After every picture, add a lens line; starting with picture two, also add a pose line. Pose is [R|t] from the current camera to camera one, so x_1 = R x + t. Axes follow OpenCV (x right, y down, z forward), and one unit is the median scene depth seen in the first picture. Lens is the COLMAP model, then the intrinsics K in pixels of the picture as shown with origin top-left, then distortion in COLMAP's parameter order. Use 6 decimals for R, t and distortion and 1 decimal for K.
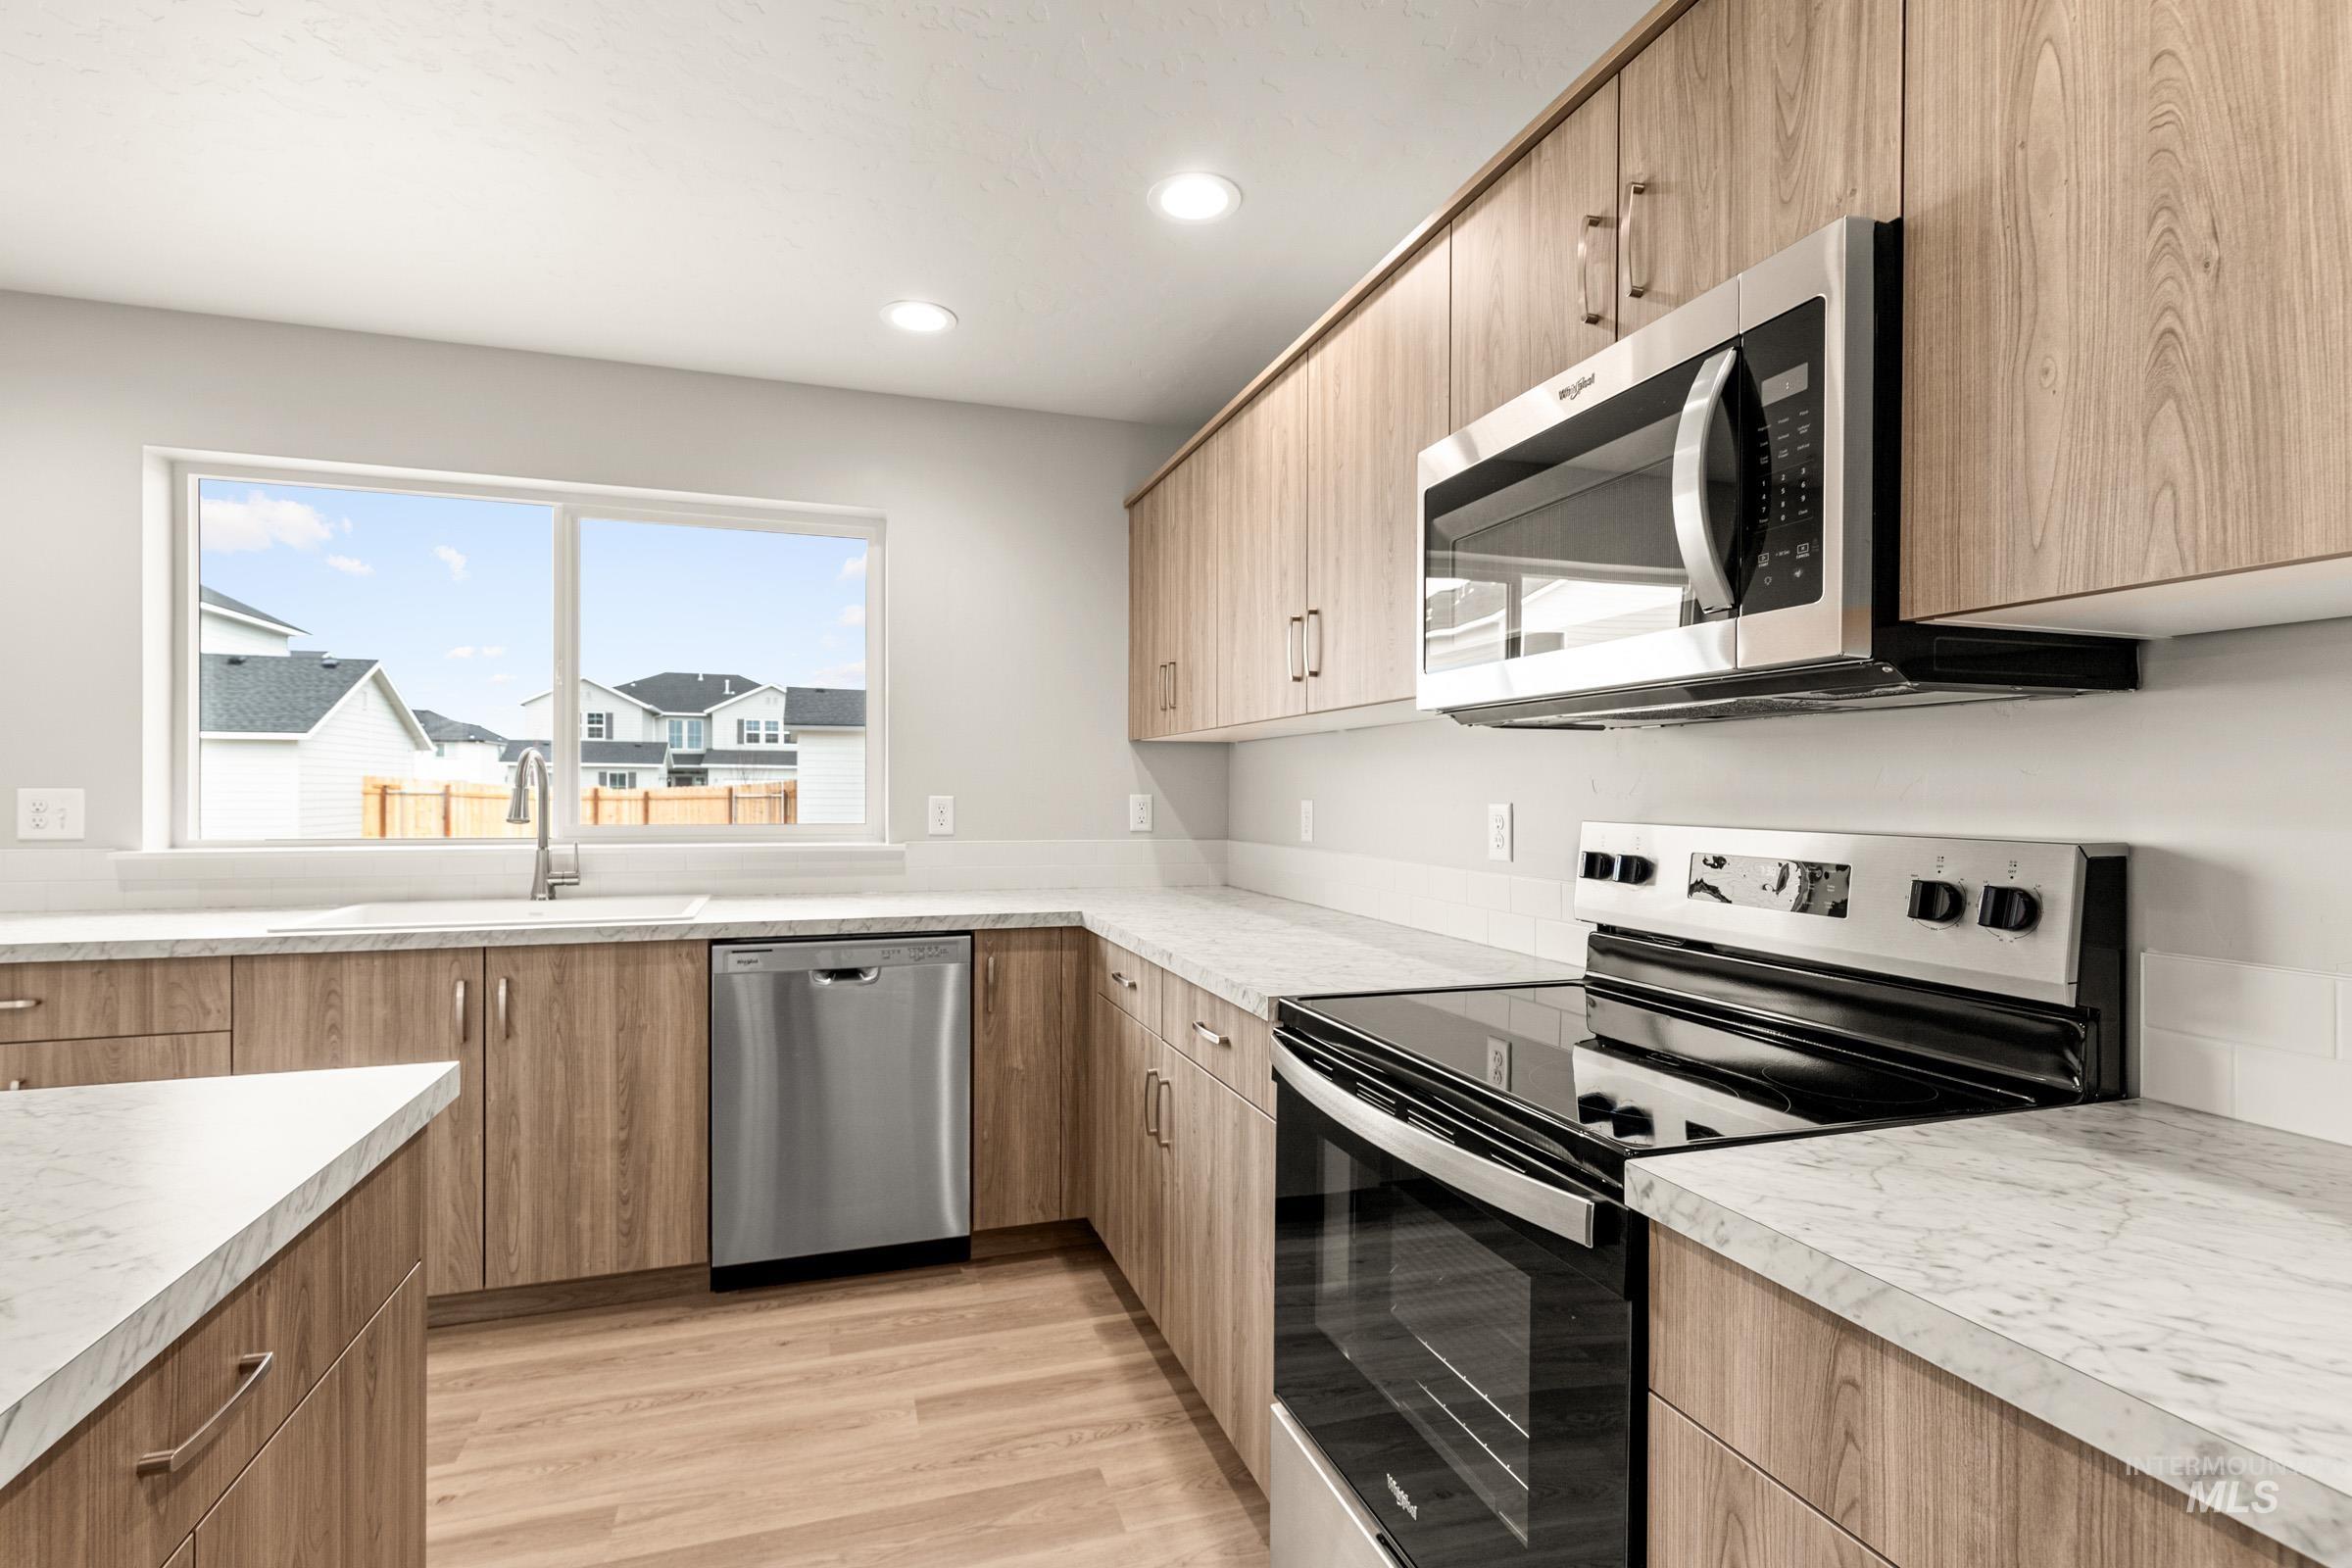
lens RADIAL K [[1086.9, 0, 1168.8], [0, 1086.9, 791.1], [0, 0, 1]] dist [0.016322, -0.002370]
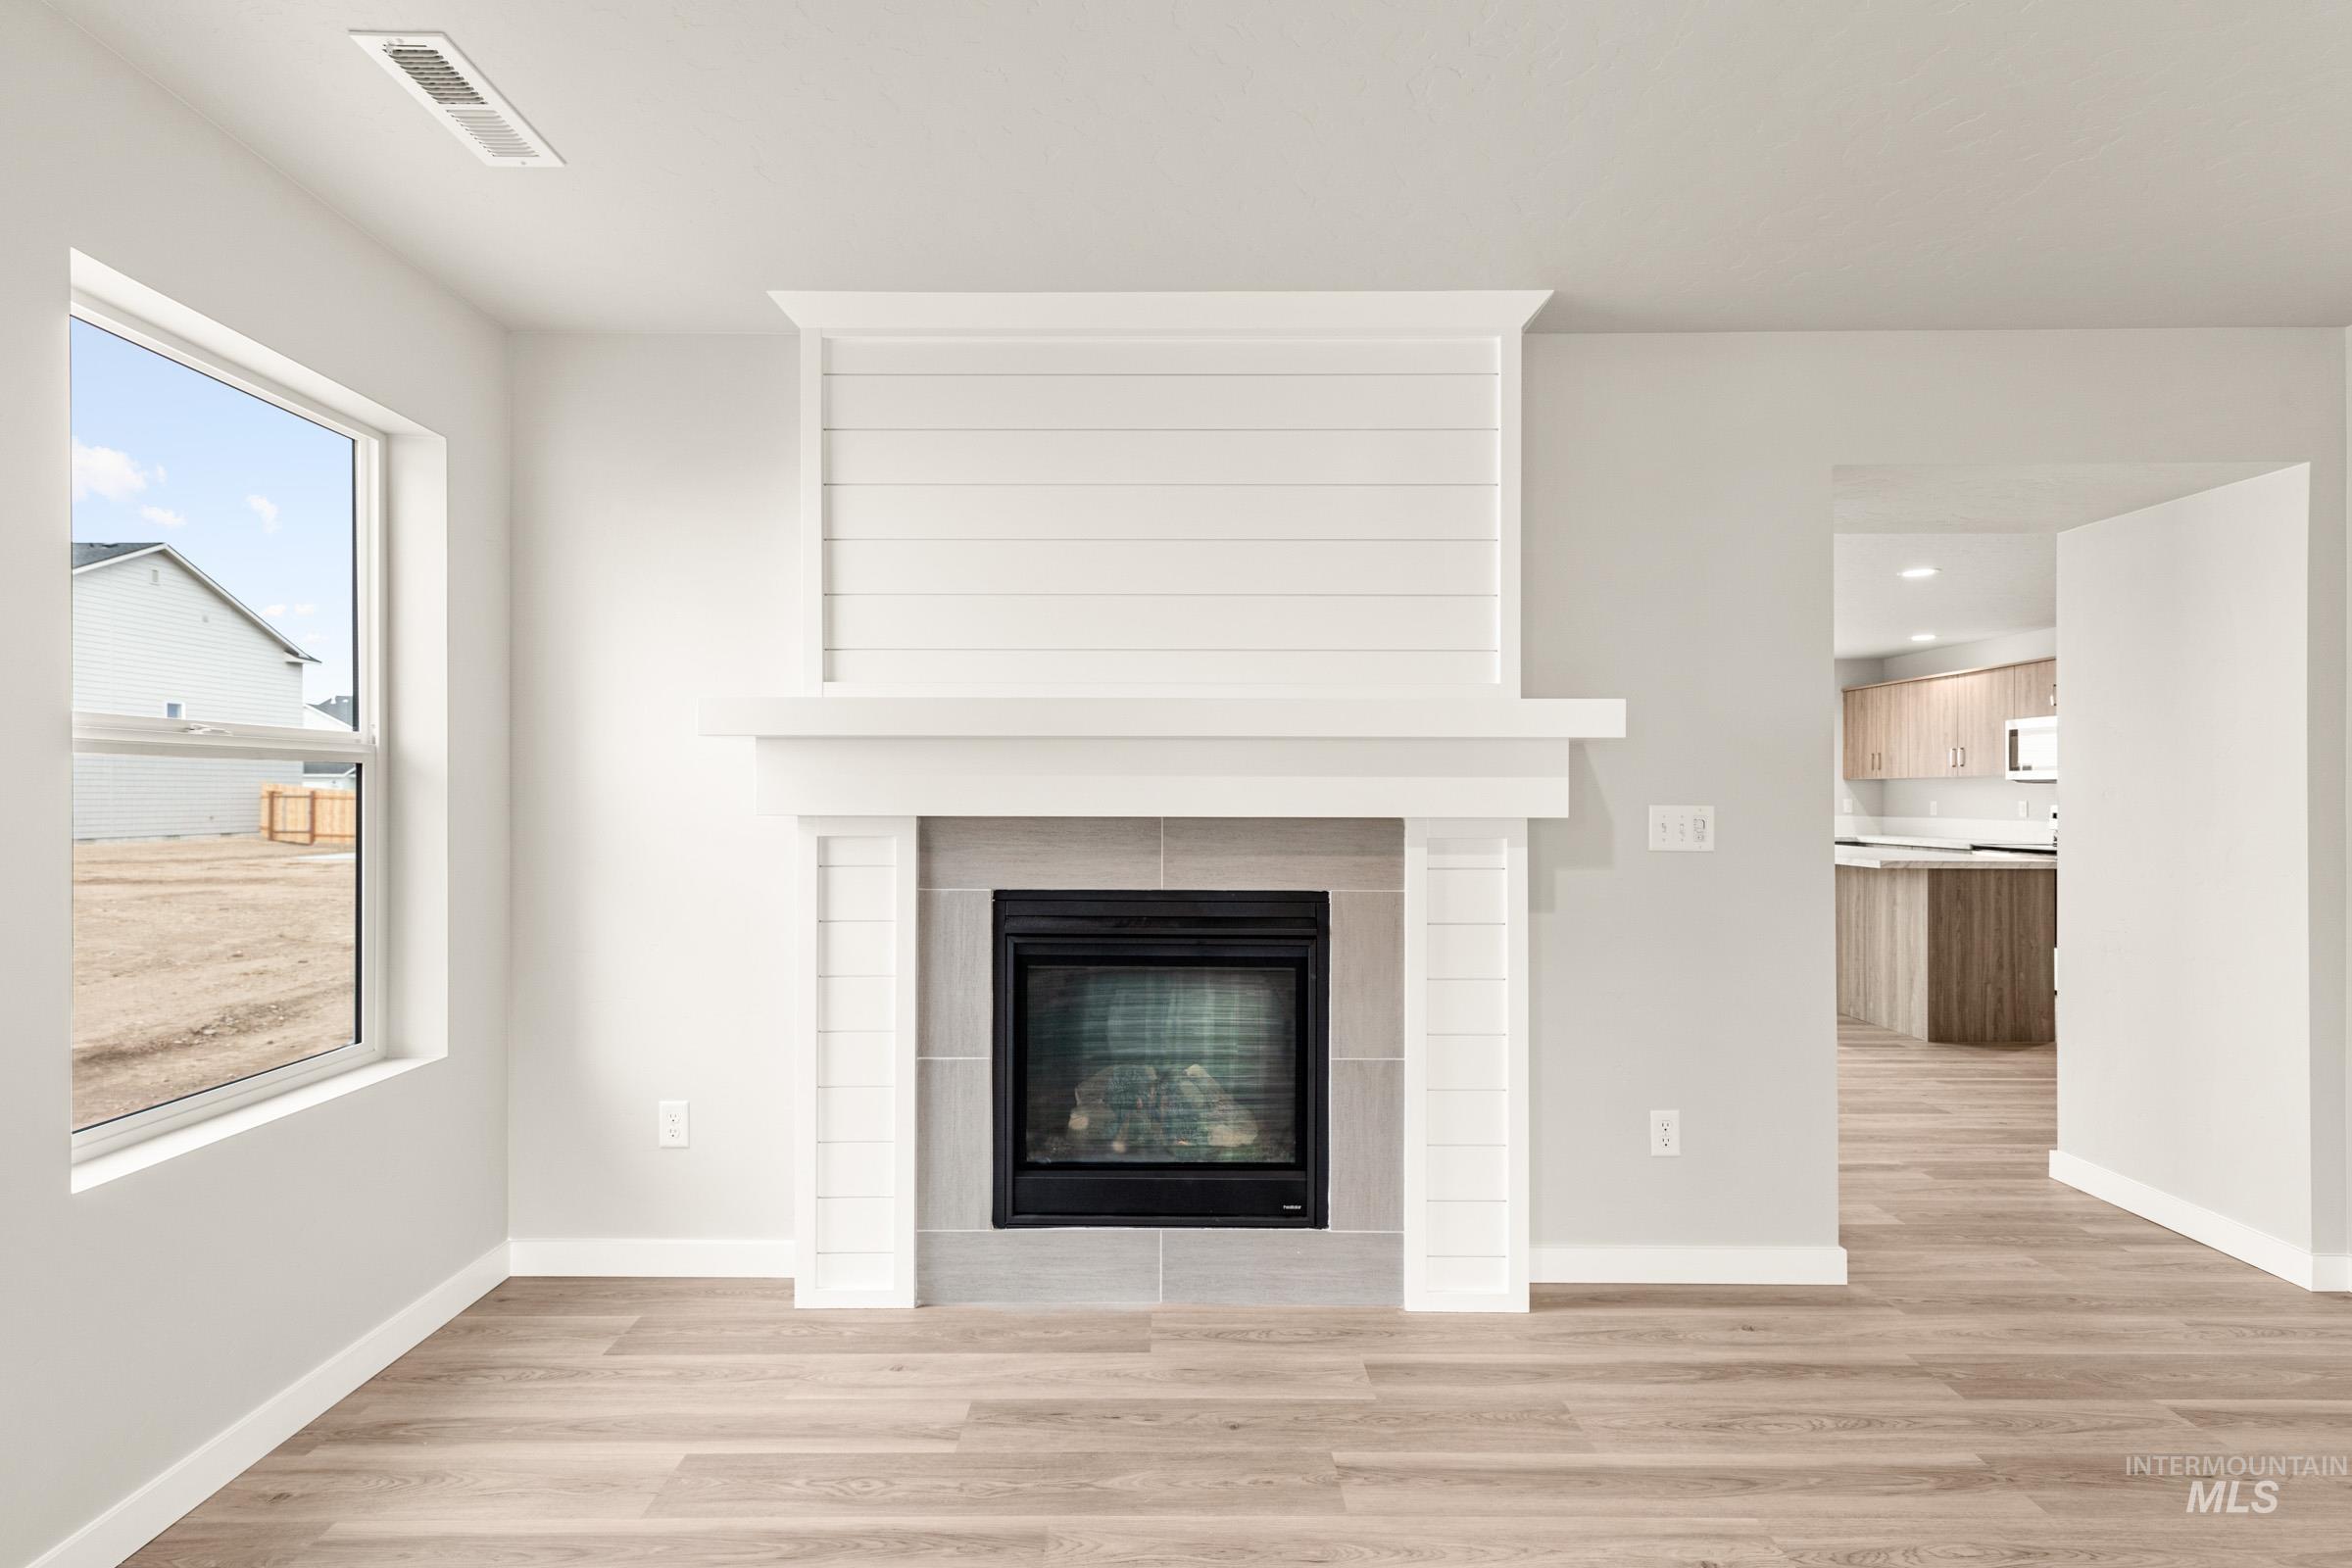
lens RADIAL K [[1086.9, 0, 1153.6], [0, 1086.9, 789.6], [0, 0, 1]] dist [0.016322, -0.002370]
pose [[0.951347, -0.006287, -0.308057, -1.268119], [0.004574, 0.999970, -0.006284, -0.017215], [0.308087, 0.004569, 0.951347, -3.219753]]
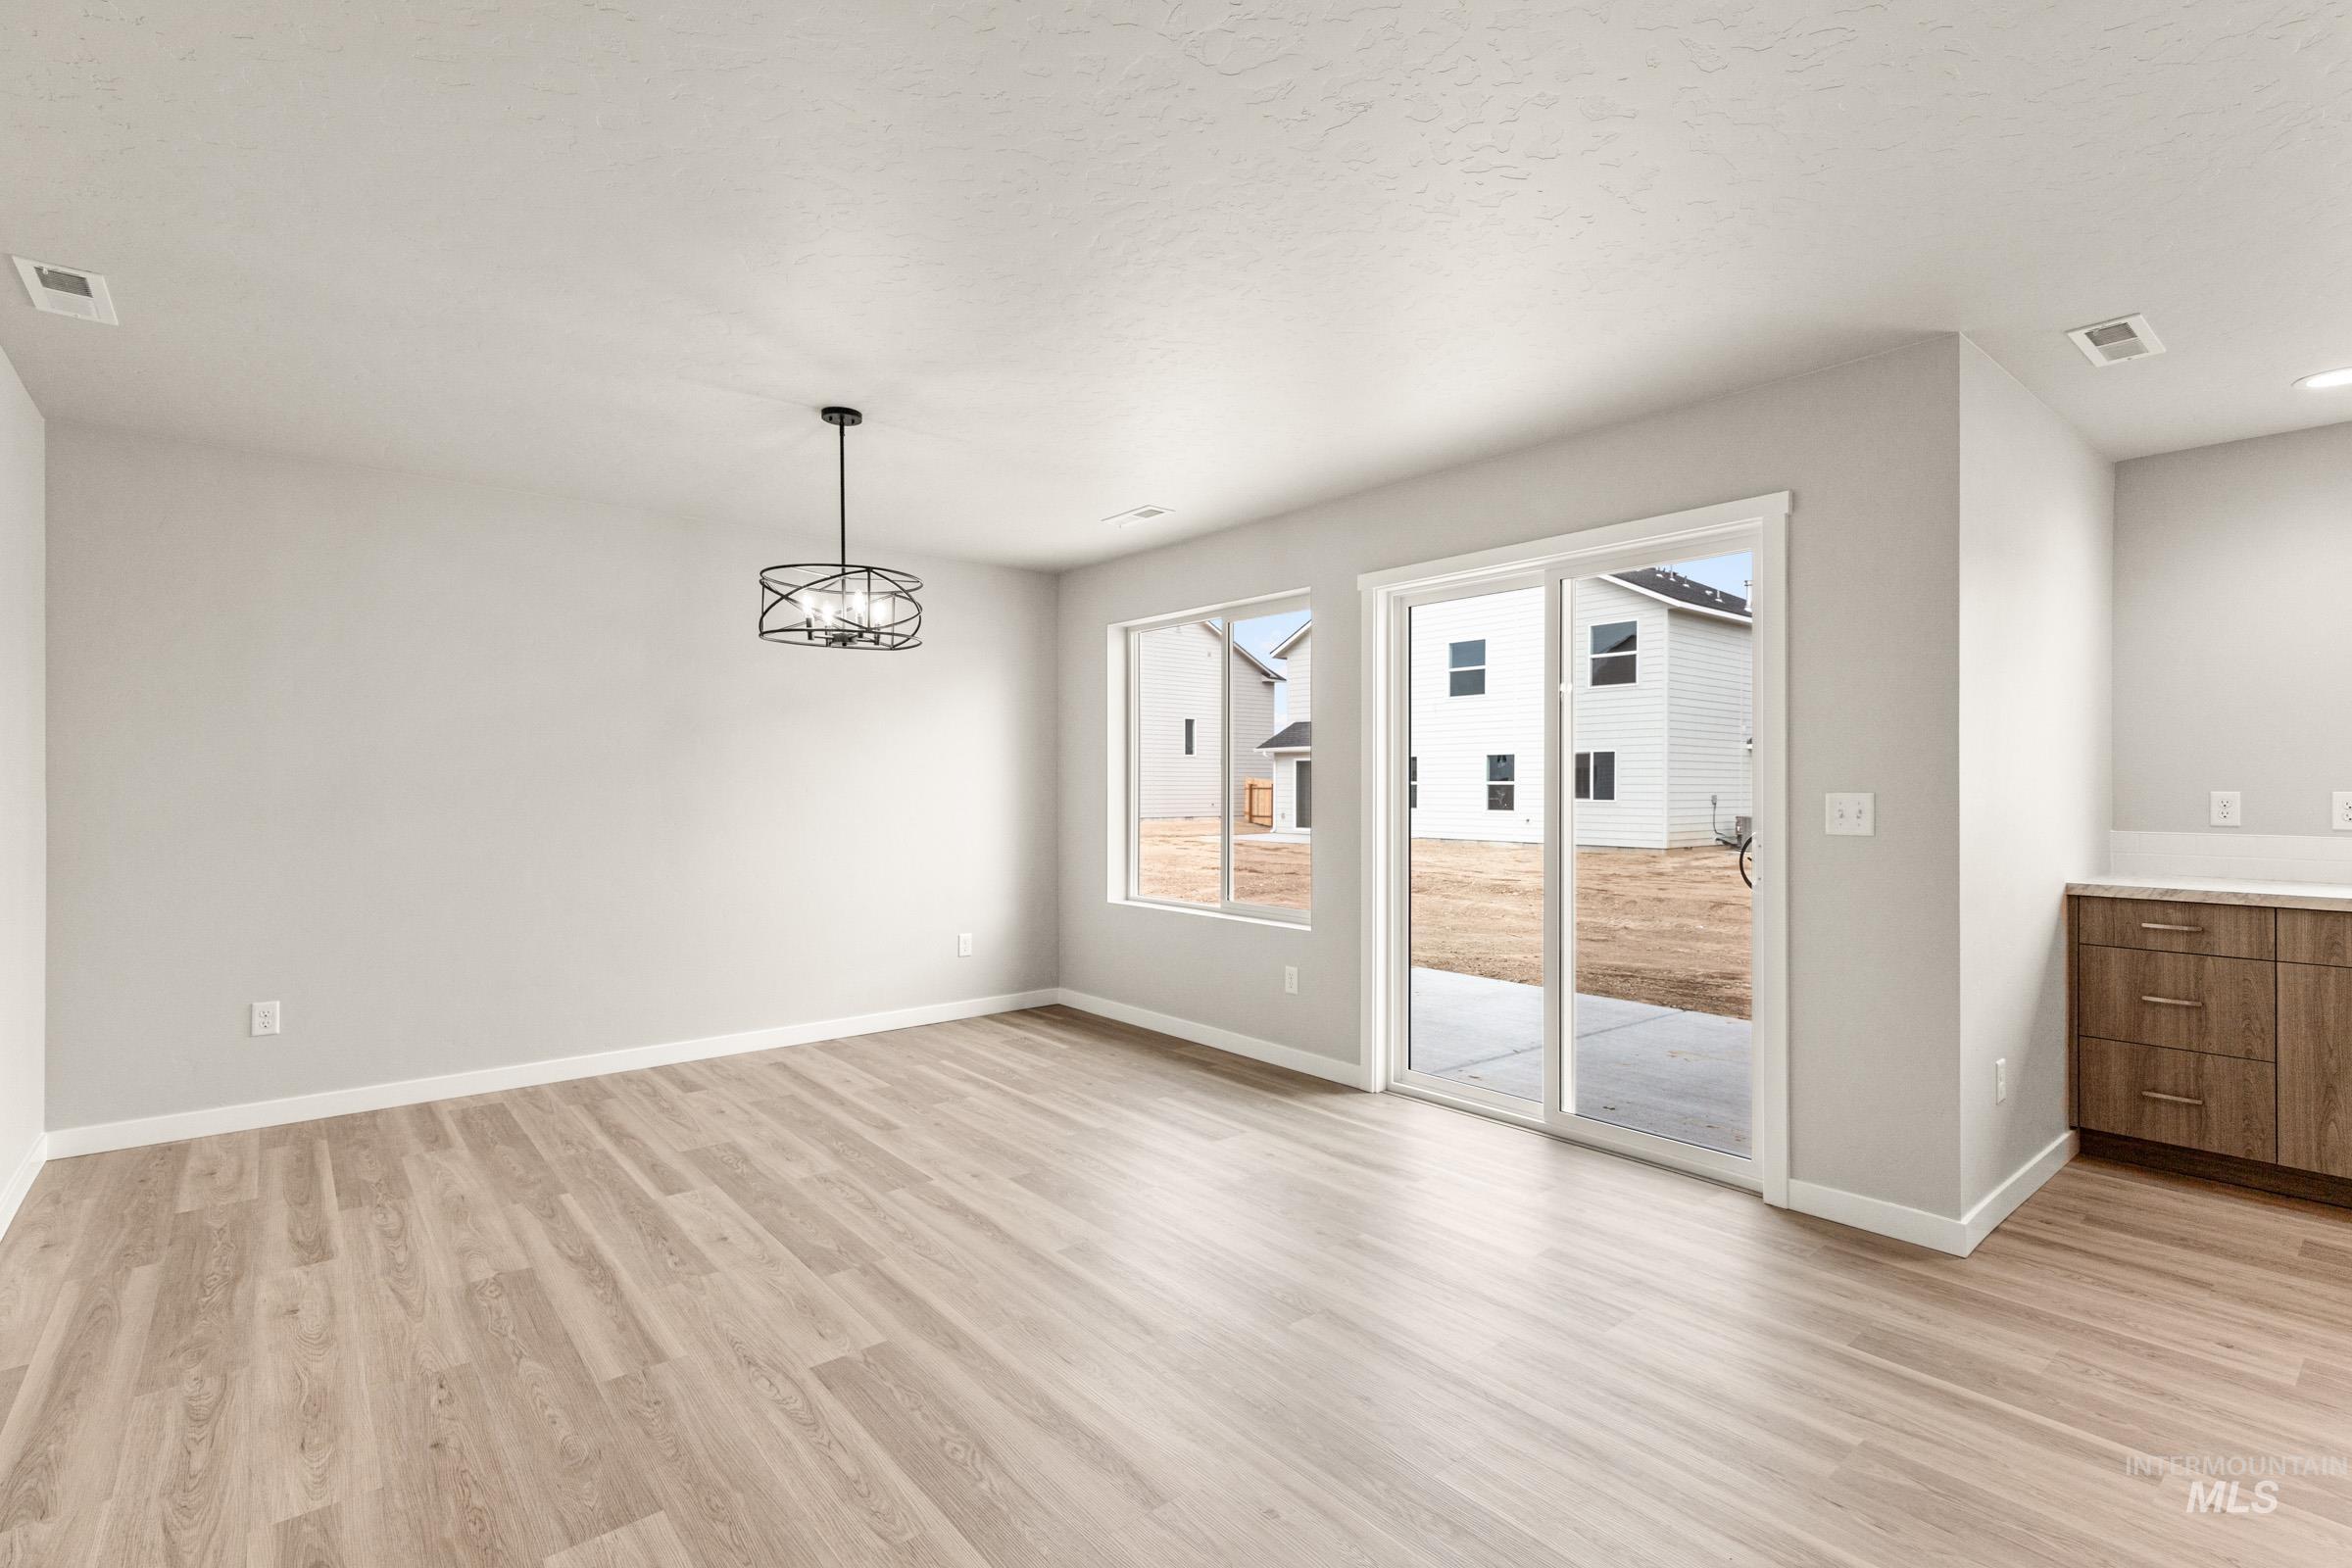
lens RADIAL K [[1086.9, 0, 1177.1], [0, 1086.9, 783.3], [0, 0, 1]] dist [0.016322, -0.002370]
pose [[0.379461, -0.007347, -0.925178, -0.367580], [-0.001228, 0.999964, -0.008445, -0.002748], [0.925207, 0.004341, 0.379439, -0.980057]]
